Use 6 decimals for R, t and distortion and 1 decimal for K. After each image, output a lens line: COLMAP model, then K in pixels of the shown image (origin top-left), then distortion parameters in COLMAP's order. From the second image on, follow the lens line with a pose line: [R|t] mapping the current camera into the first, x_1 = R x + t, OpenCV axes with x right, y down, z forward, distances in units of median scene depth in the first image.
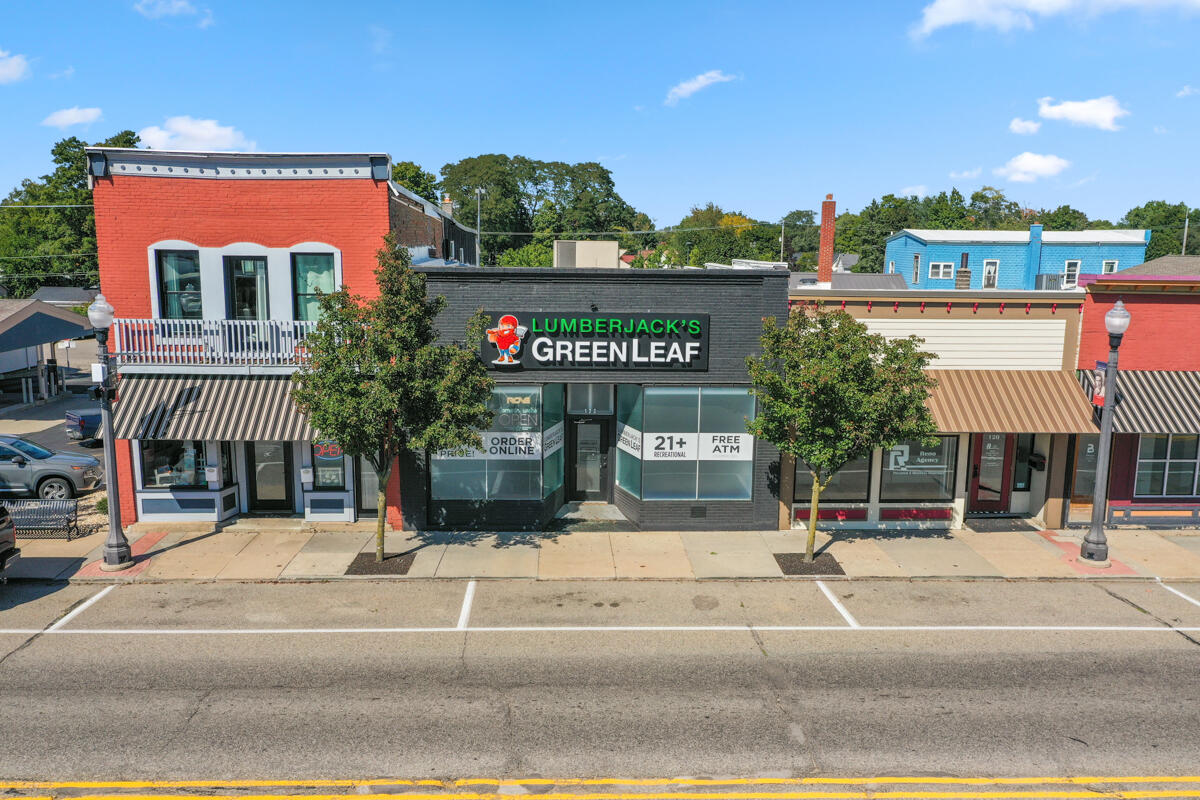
lens RADIAL K [[950.3, 0, 600.0], [0, 950.3, 400.0], [0, 0, 1]] dist [0.002381, 0.002077]
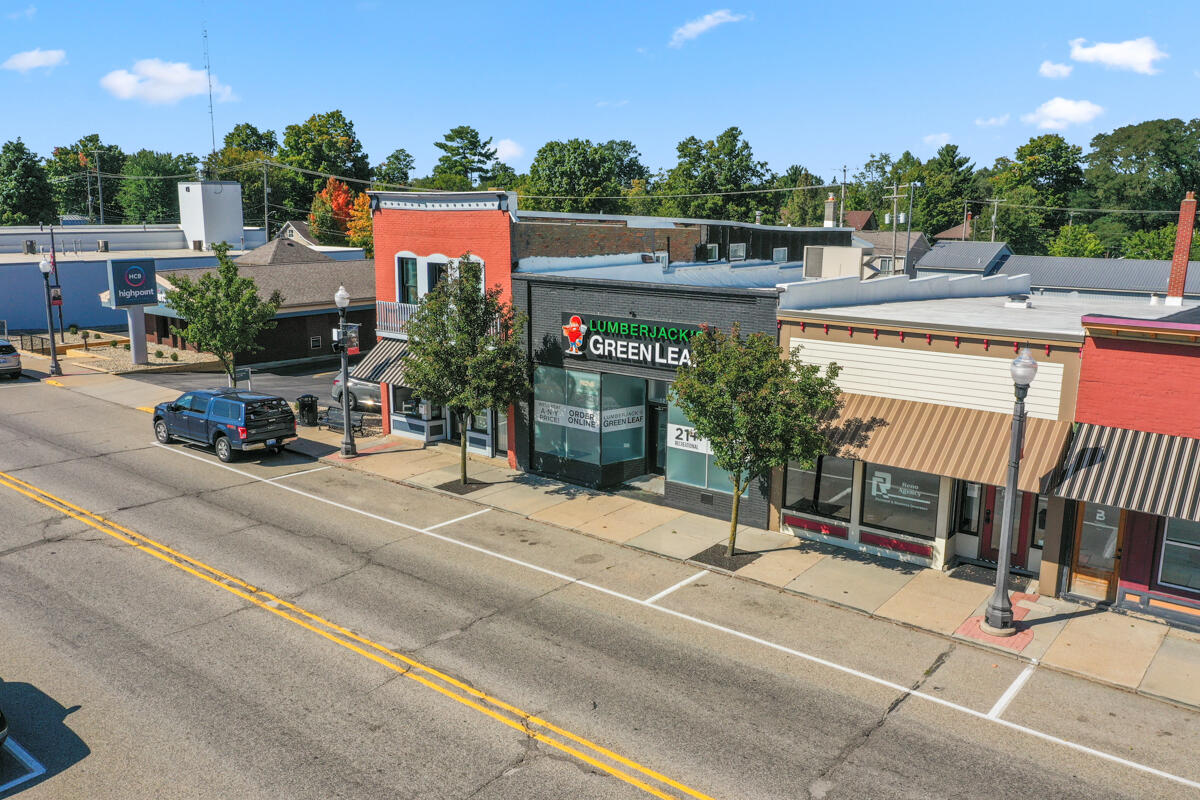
lens RADIAL K [[950.3, 0, 600.0], [0, 950.3, 400.0], [0, 0, 1]] dist [0.002381, 0.002077]
pose [[0.759299, 0.125720, -0.638482, 0.748983], [-0.107046, 0.991925, 0.068013, -0.066692], [0.641877, 0.016705, 0.766626, 0.043845]]
